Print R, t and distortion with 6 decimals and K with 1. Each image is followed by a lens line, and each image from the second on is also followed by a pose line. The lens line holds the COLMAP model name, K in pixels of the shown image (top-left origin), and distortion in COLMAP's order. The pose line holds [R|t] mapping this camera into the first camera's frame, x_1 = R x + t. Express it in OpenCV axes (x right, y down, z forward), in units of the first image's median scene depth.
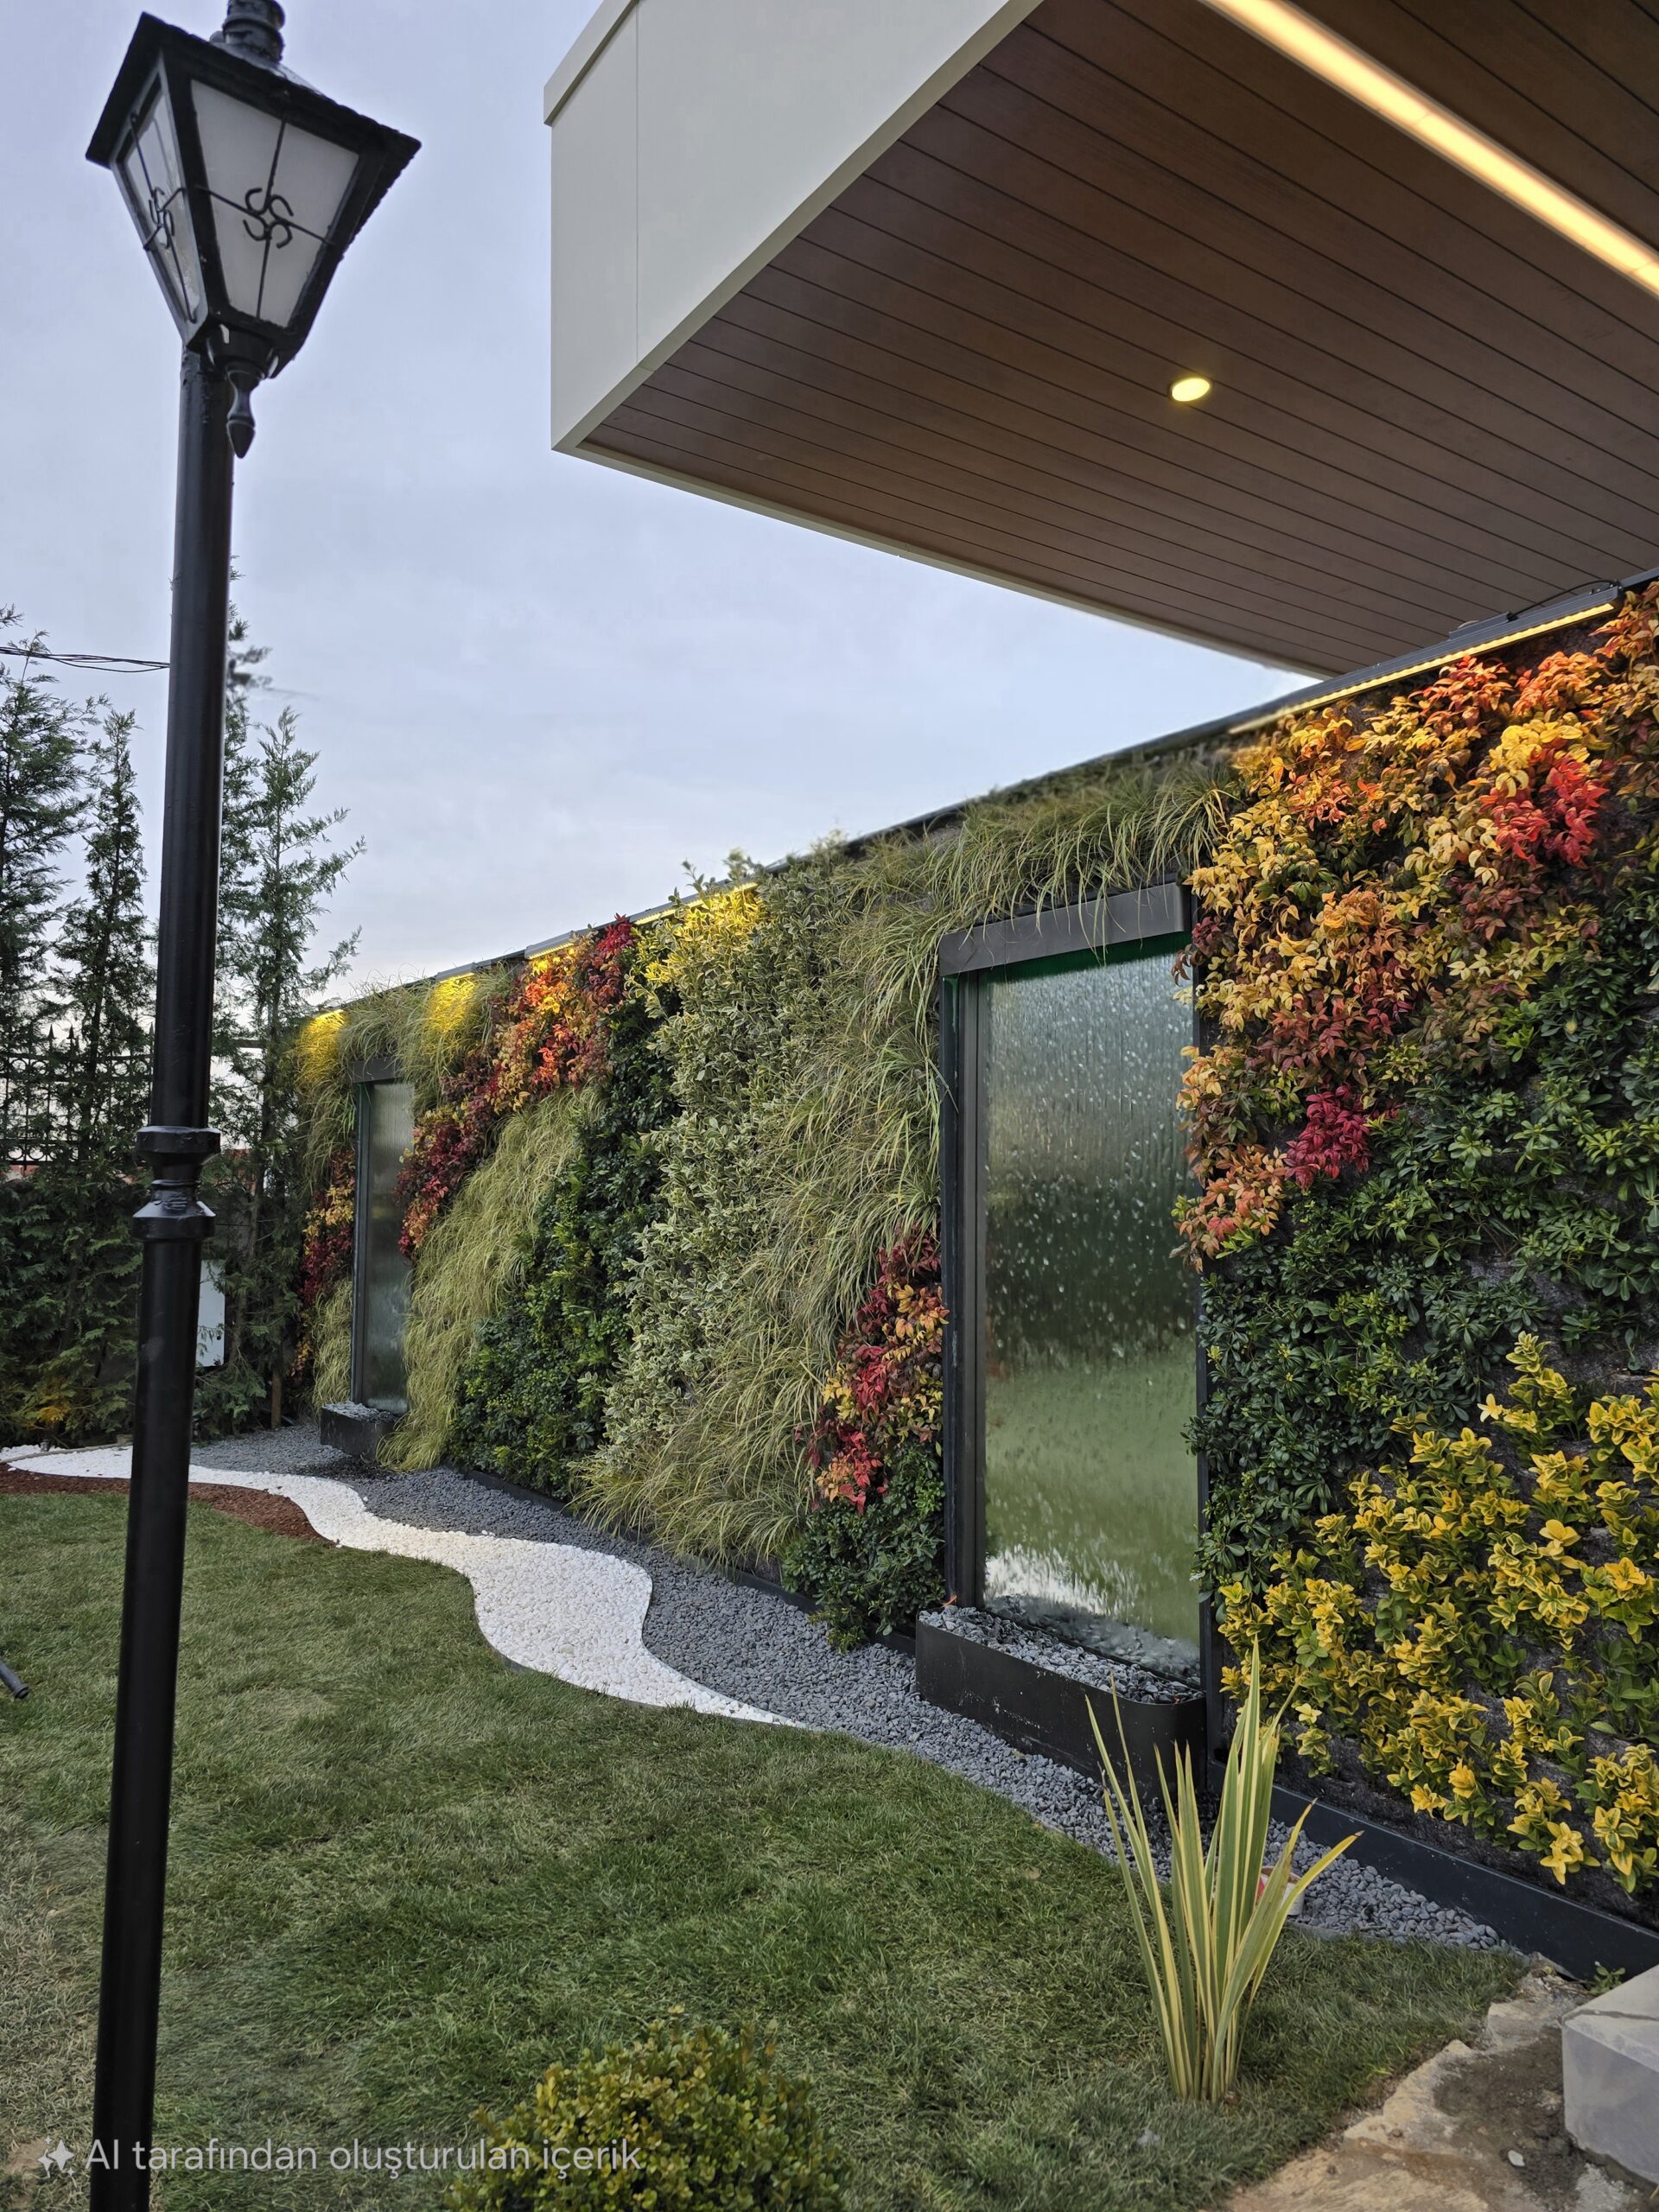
lens RADIAL K [[1488.3, 0, 841.8], [0, 1488.3, 1111.3], [0, 0, 1]] dist [0.069805, -0.059643]
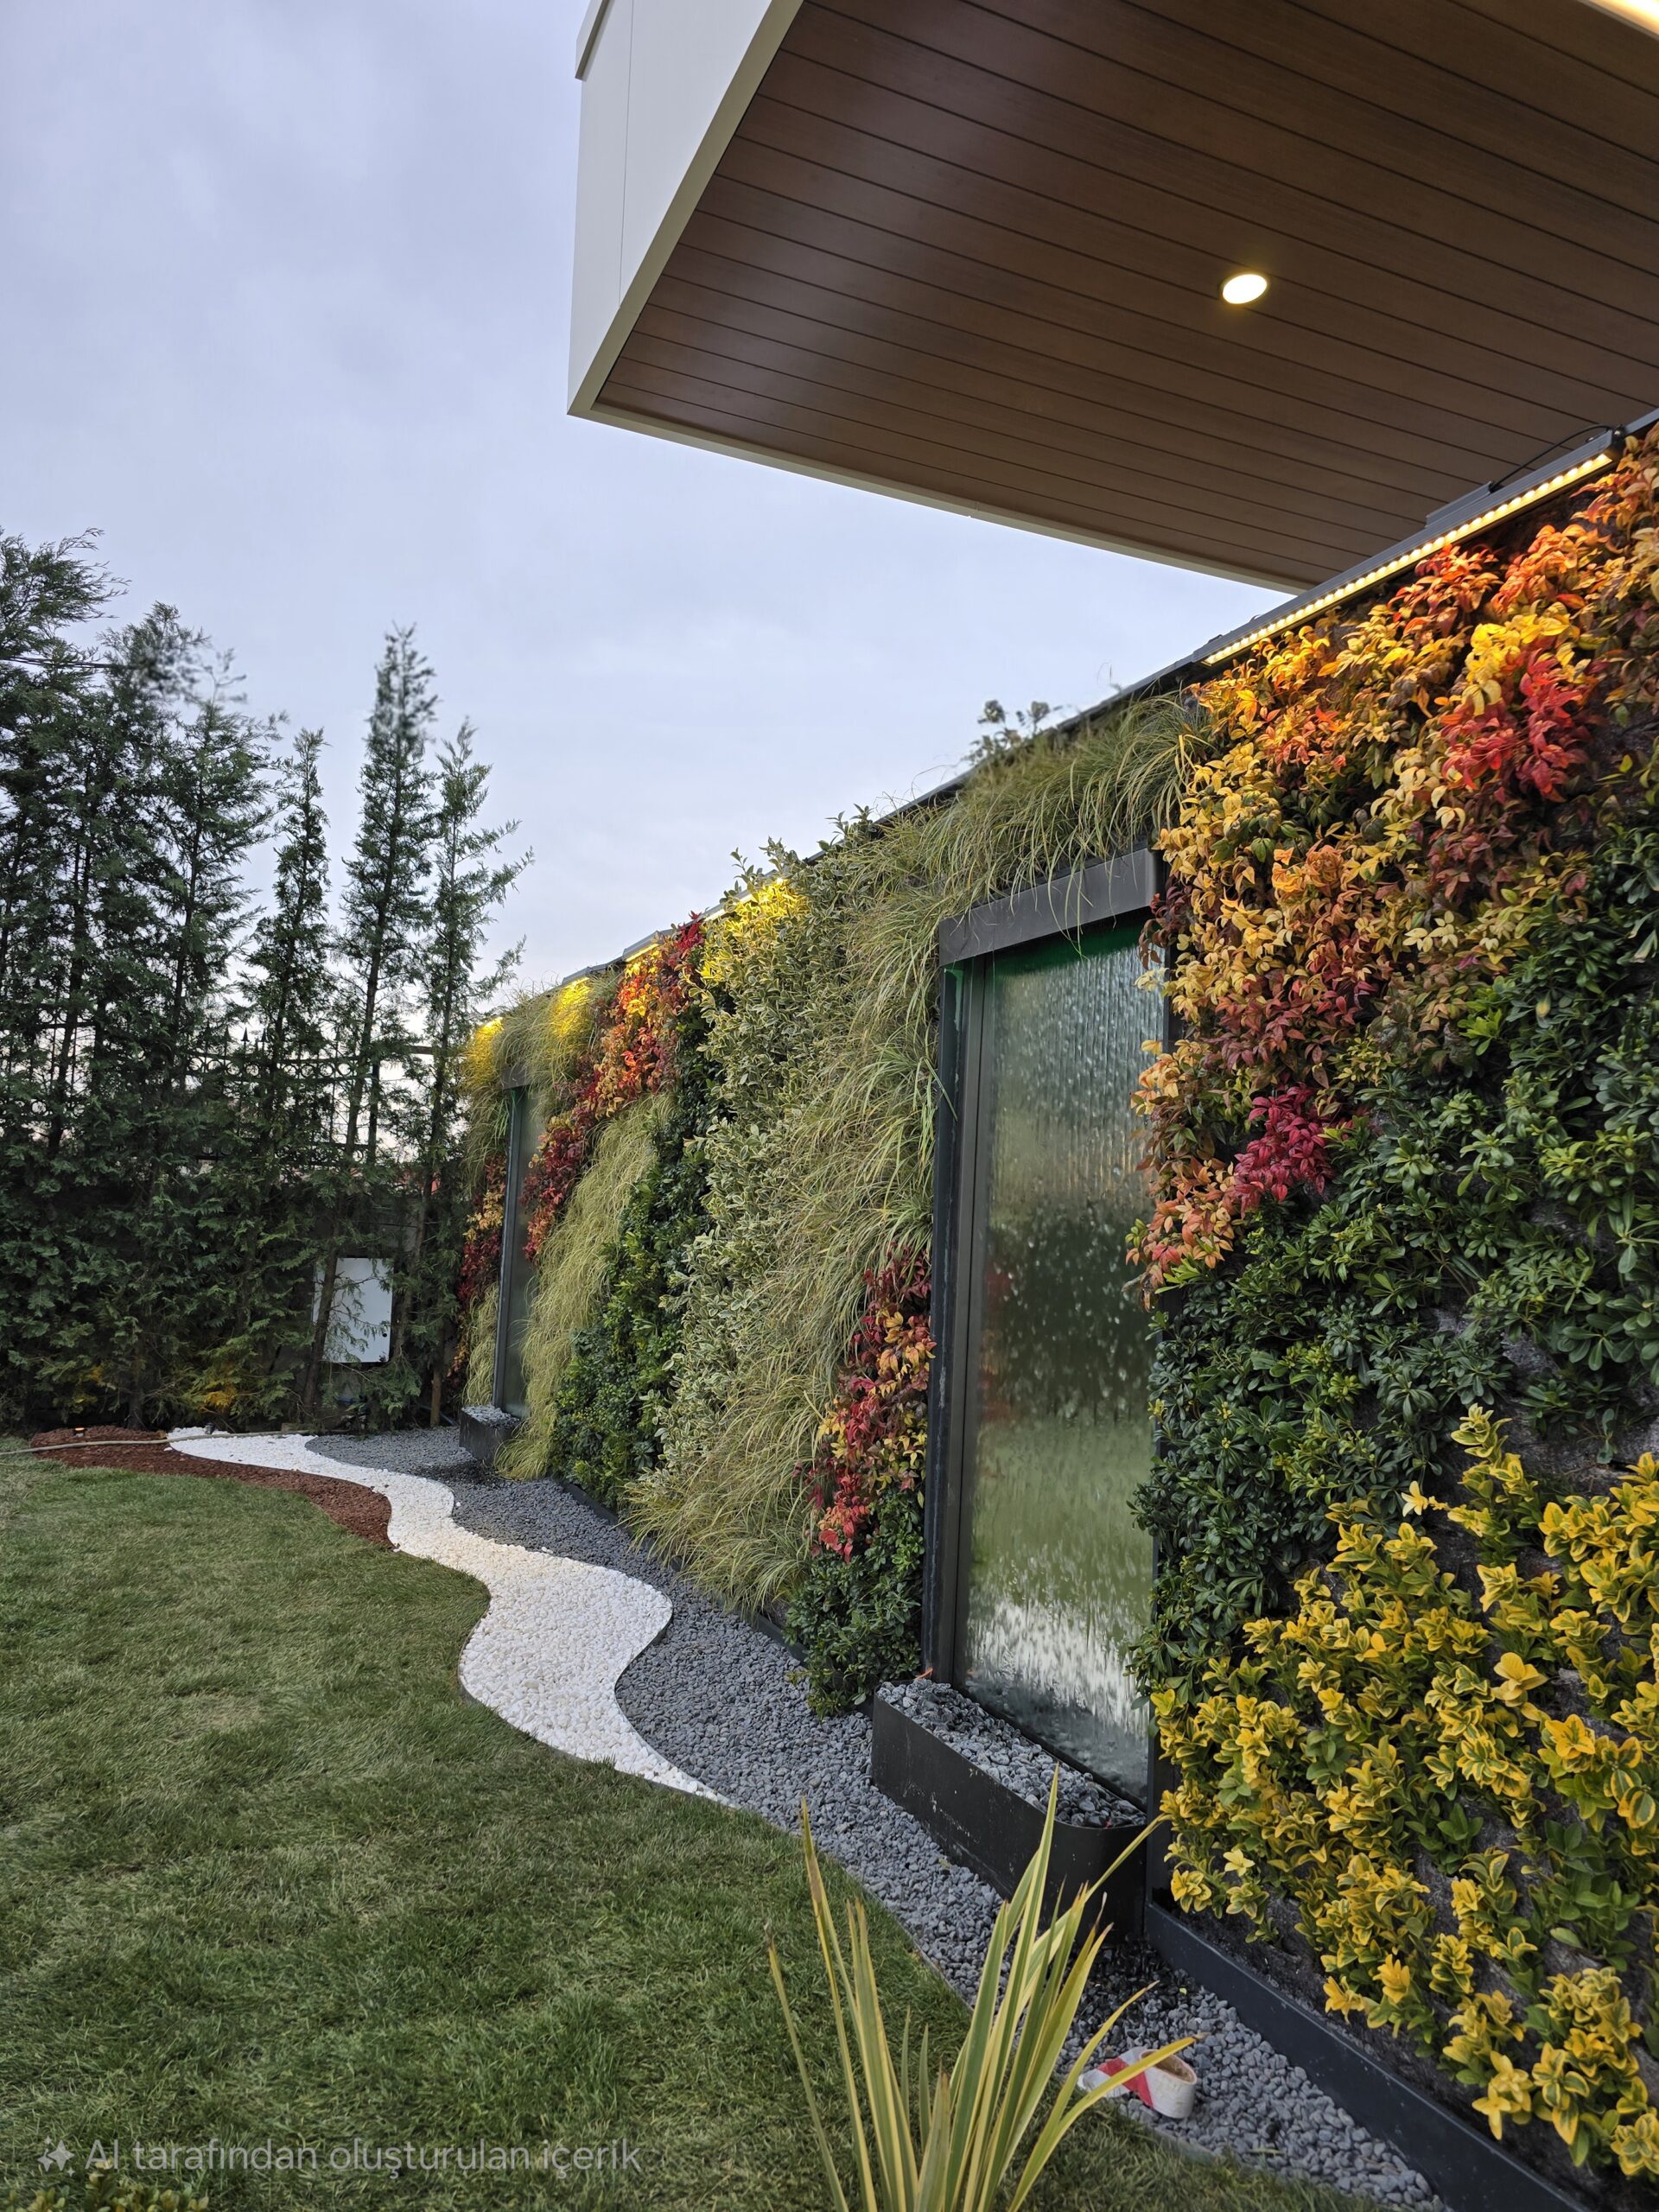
lens RADIAL K [[1488.3, 0, 839.2], [0, 1488.3, 1113.8], [0, 0, 1]] dist [0.069805, -0.059643]
pose [[0.979445, 0.025691, -0.200067, 0.224877], [-0.029361, 0.999450, -0.015397, 0.015302], [0.199562, 0.020955, 0.979661, 0.140012]]
